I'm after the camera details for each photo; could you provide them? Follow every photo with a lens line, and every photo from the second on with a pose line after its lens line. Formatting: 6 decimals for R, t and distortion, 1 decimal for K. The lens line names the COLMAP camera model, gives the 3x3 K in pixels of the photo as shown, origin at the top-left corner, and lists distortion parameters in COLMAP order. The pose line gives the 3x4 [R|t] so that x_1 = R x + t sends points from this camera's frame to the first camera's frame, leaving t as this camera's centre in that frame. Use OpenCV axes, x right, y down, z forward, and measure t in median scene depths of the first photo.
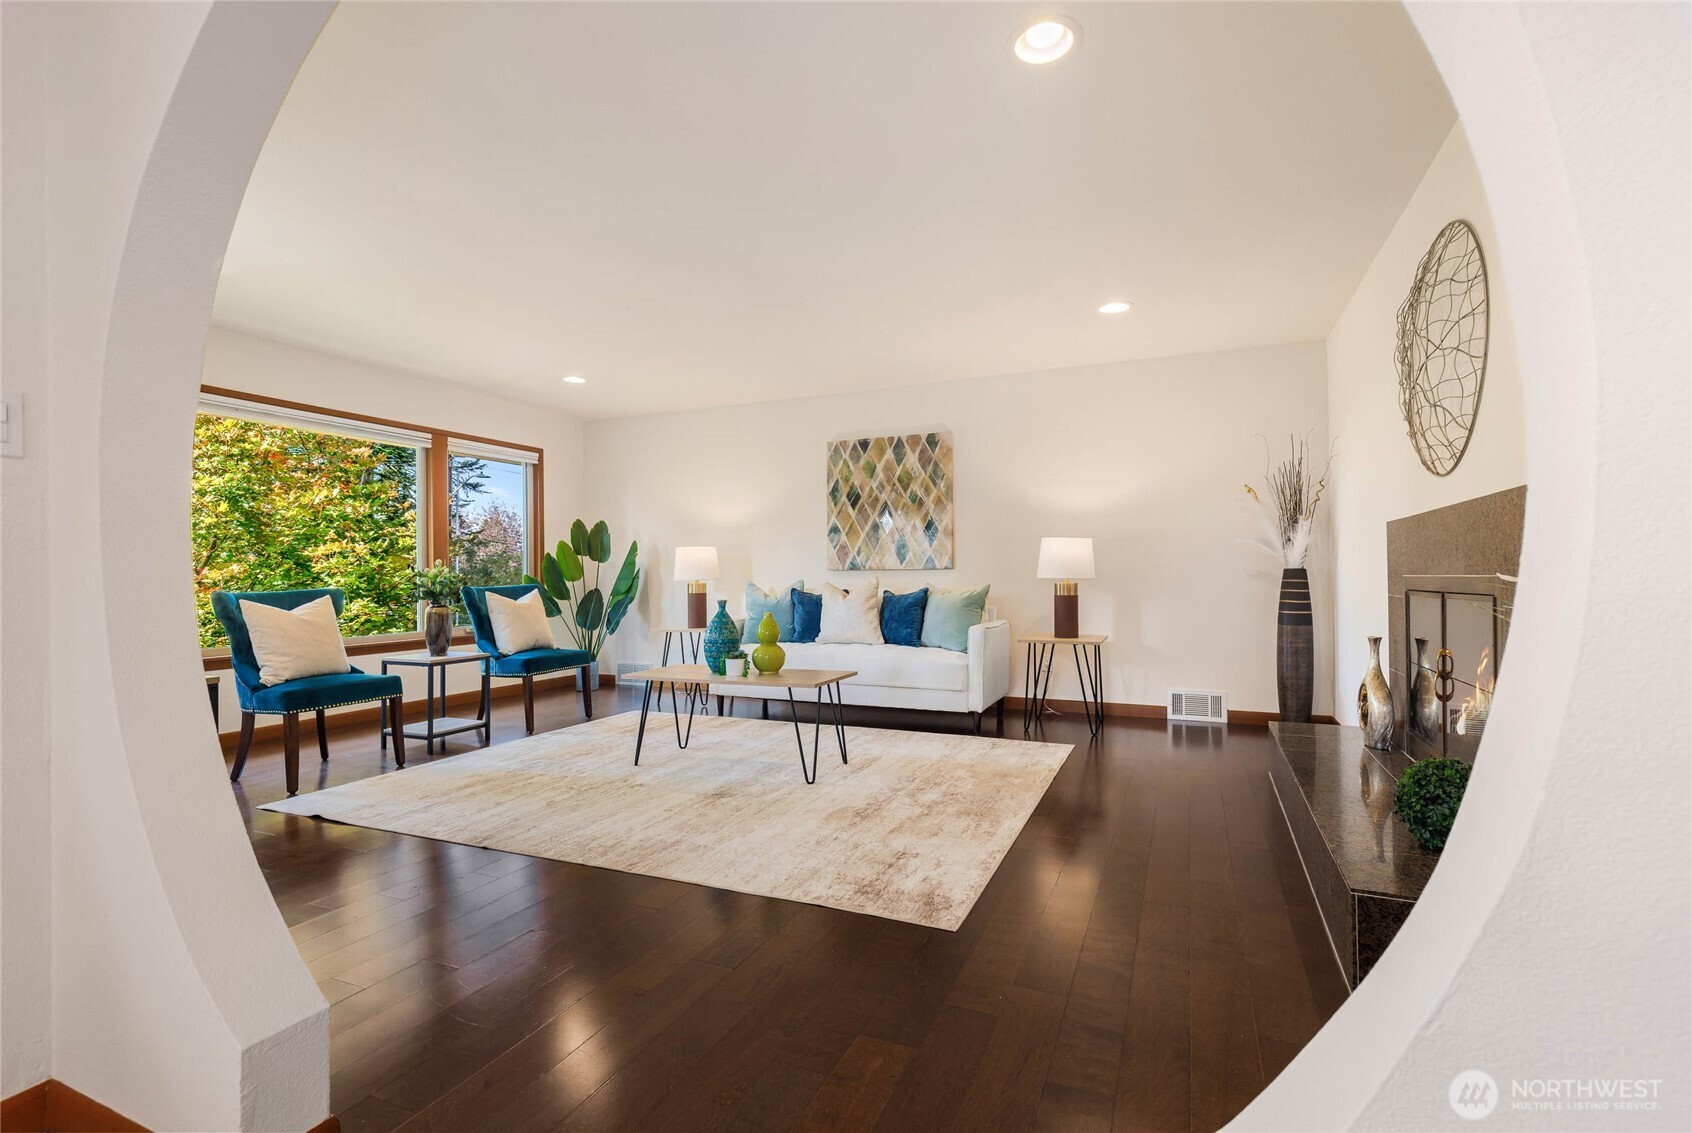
lens RADIAL K [[772.2, 0, 867.1], [0, 772.2, 565.0], [0, 0, 1]] dist [0.003252, -0.000197]
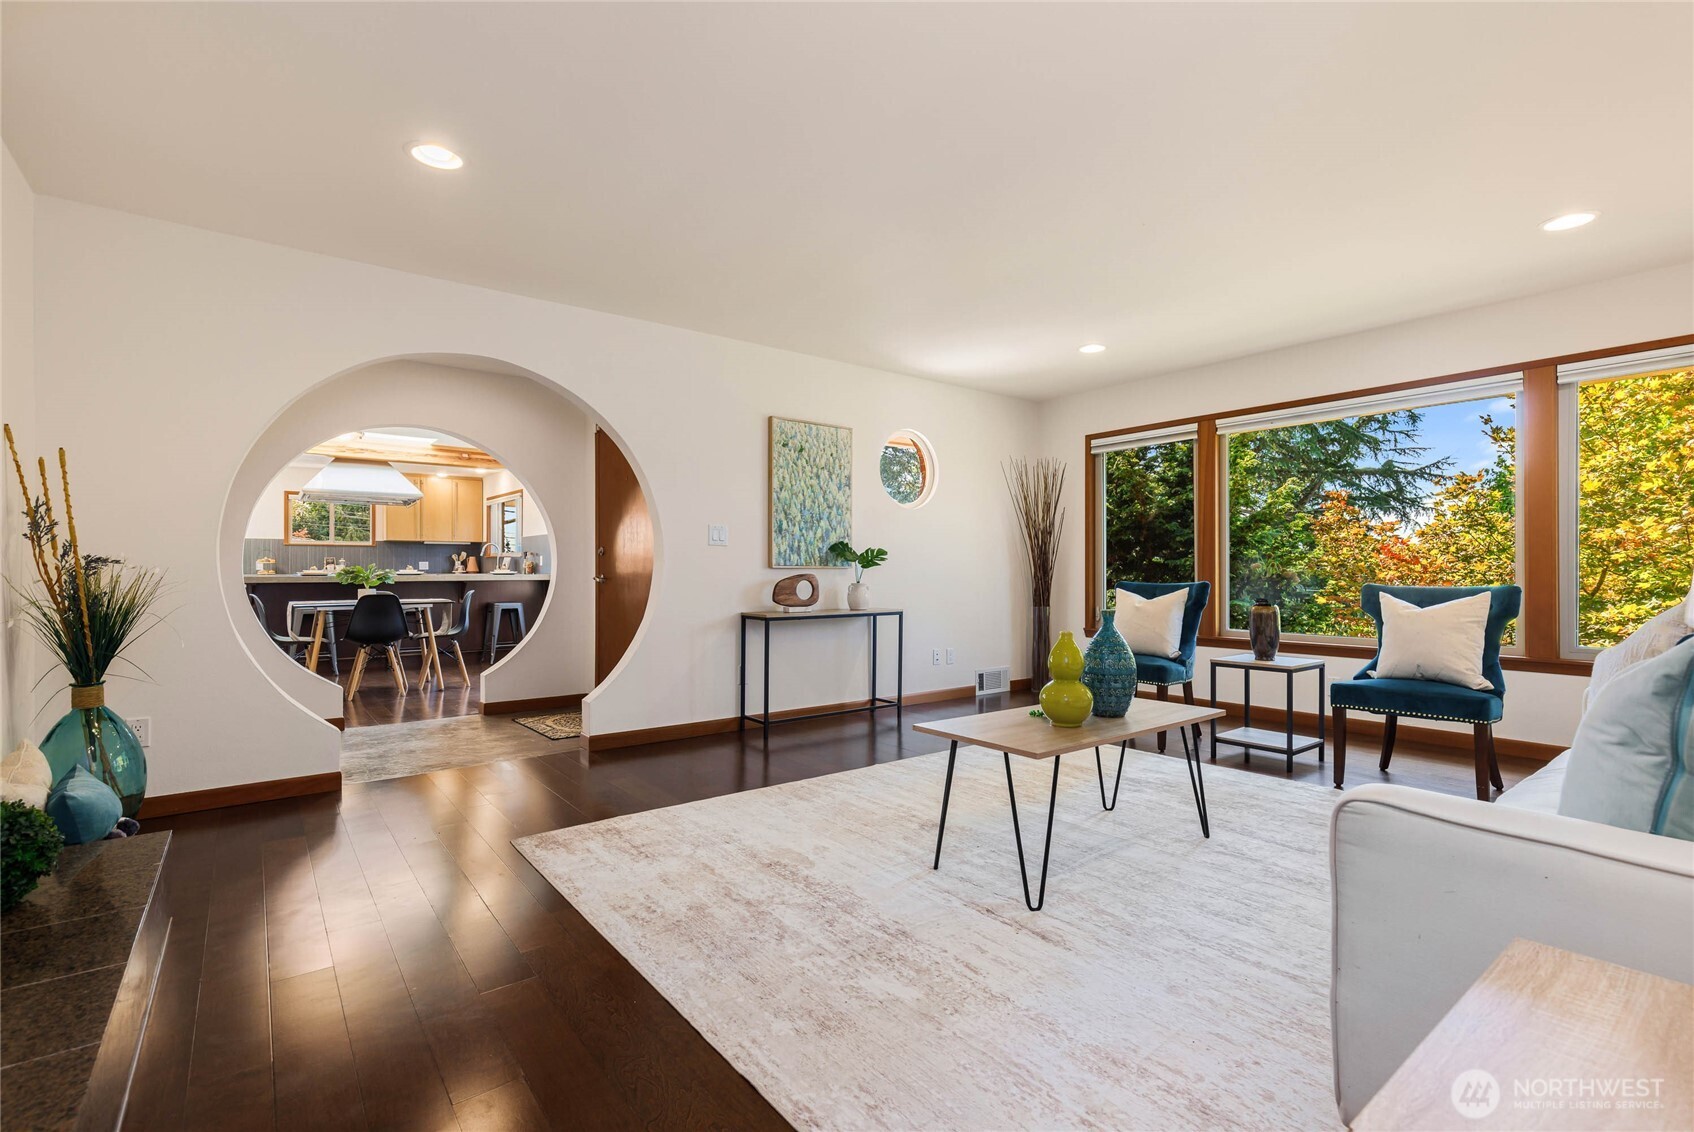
lens RADIAL K [[773.1, 0, 841.2], [0, 773.1, 568.4], [0, 0, 1]] dist [0.003252, -0.000197]
pose [[-0.495525, 0.005953, -0.868573, 0.667601], [0.014223, 0.999898, -0.001262, 0.008284], [0.868477, -0.012979, -0.495559, 1.460438]]
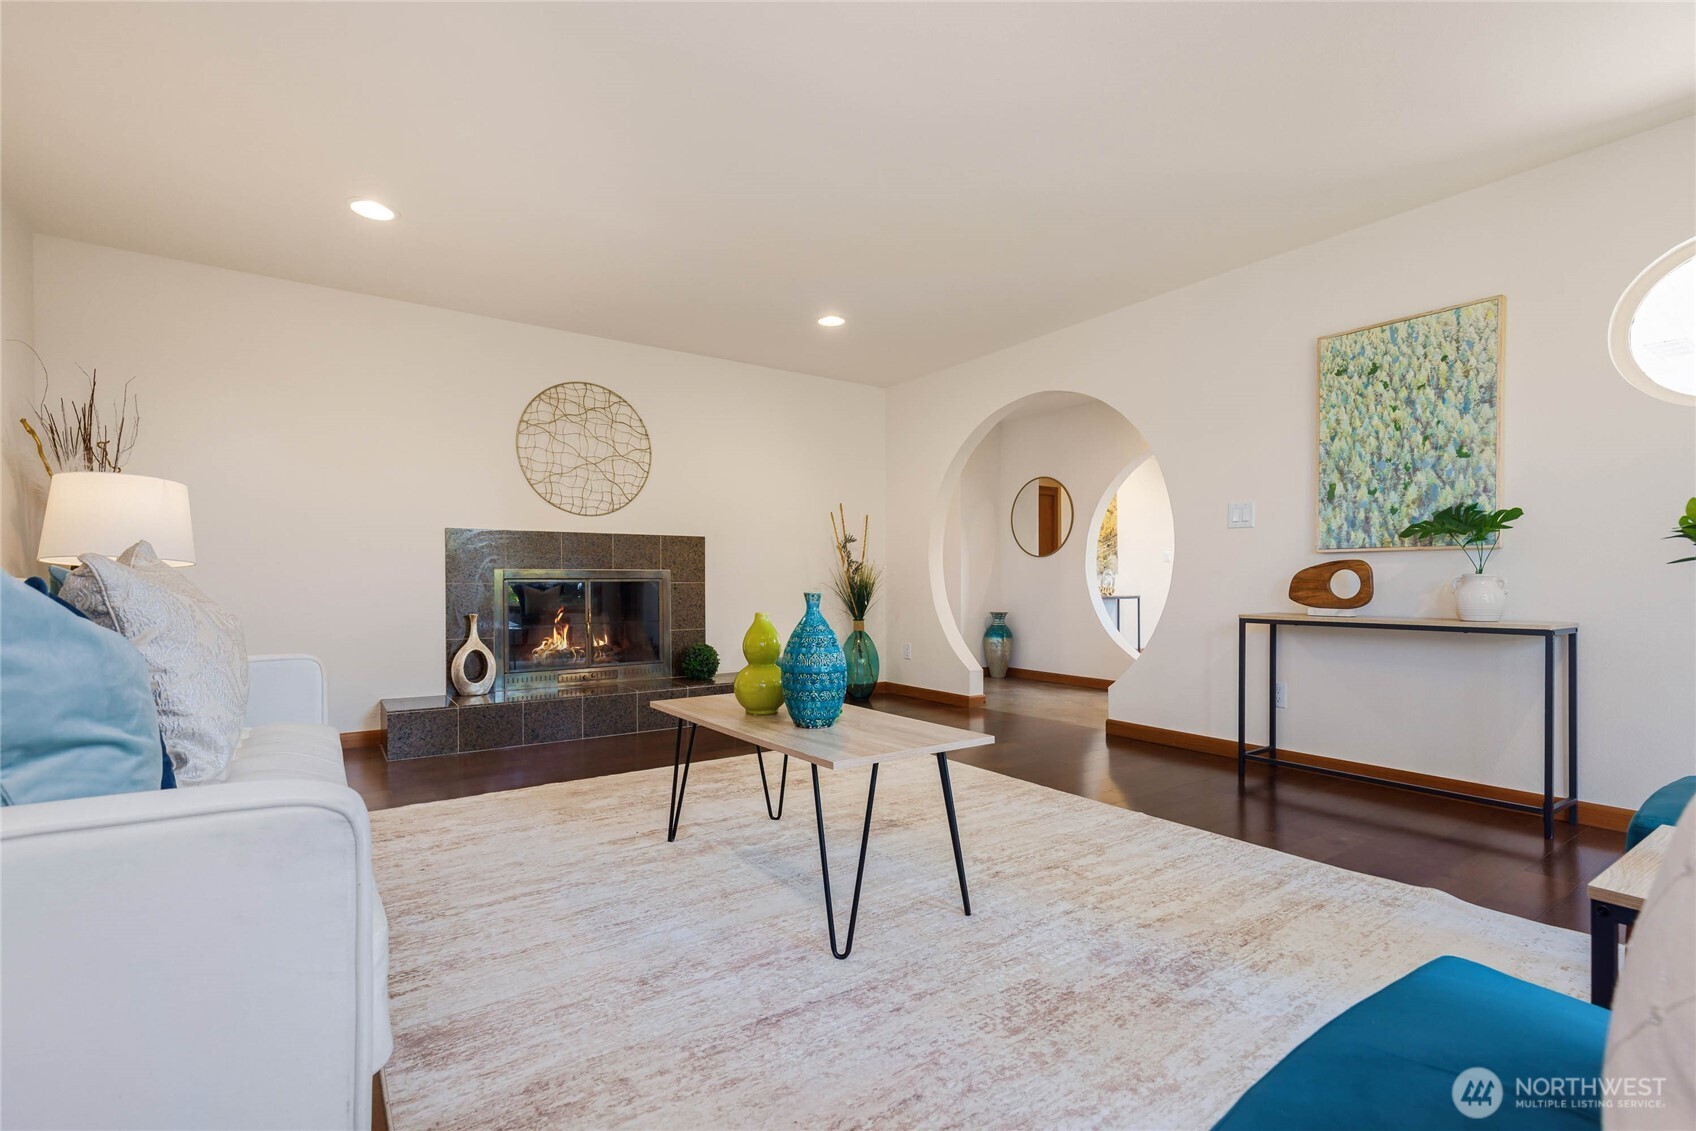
lens RADIAL K [[774.0, 0, 851.2], [0, 774.0, 583.9], [0, 0, 1]] dist [0.003252, -0.000197]
pose [[-0.848454, 0.006200, 0.529232, -0.635330], [0.000582, 0.999942, -0.010782, 0.059487], [-0.529268, -0.008840, -0.848409, 1.858186]]
